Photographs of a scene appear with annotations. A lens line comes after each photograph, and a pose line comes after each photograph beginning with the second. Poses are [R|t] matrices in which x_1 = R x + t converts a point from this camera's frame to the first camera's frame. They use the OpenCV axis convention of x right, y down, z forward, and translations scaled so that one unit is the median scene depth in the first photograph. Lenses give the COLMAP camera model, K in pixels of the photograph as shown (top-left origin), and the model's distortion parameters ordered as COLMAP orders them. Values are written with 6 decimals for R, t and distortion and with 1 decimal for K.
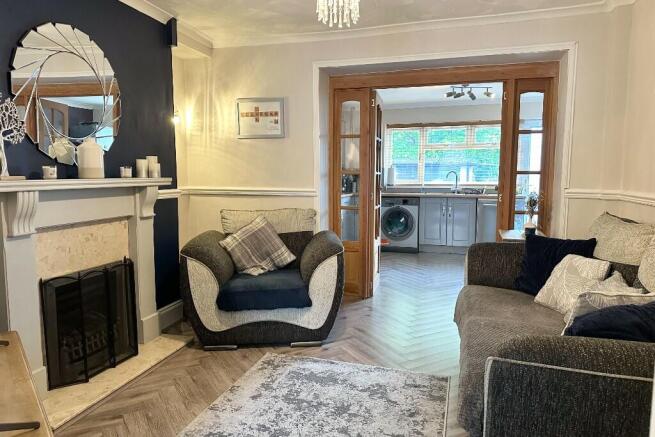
lens RADIAL K [[449.9, 0, 325.5], [0, 449.9, 216.2], [0, 0, 1]] dist [0.028763, -0.011992]
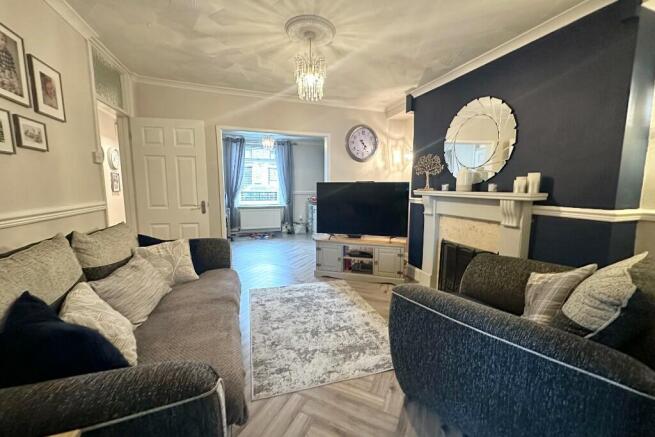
lens RADIAL K [[256.9, 0, 325.2], [0, 256.9, 219.1], [0, 0, 1]] dist [-0.006083, 0.000262]
pose [[-0.828914, 0.066185, -0.555447, 0.350470], [-0.058723, 0.977193, 0.204072, -0.116968], [0.556285, 0.201775, -0.806122, 1.199315]]
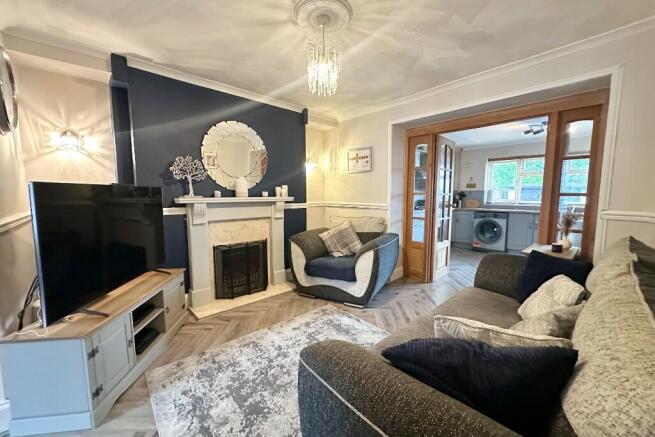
lens RADIAL K [[256.9, 0, 333.7], [0, 256.9, 217.4], [0, 0, 1]] dist [-0.006083, 0.000262]
pose [[0.854262, 0.048452, -0.517580, 0.327488], [-0.050238, 0.998681, 0.010573, -0.021623], [0.517410, 0.016970, 0.855569, 0.201400]]
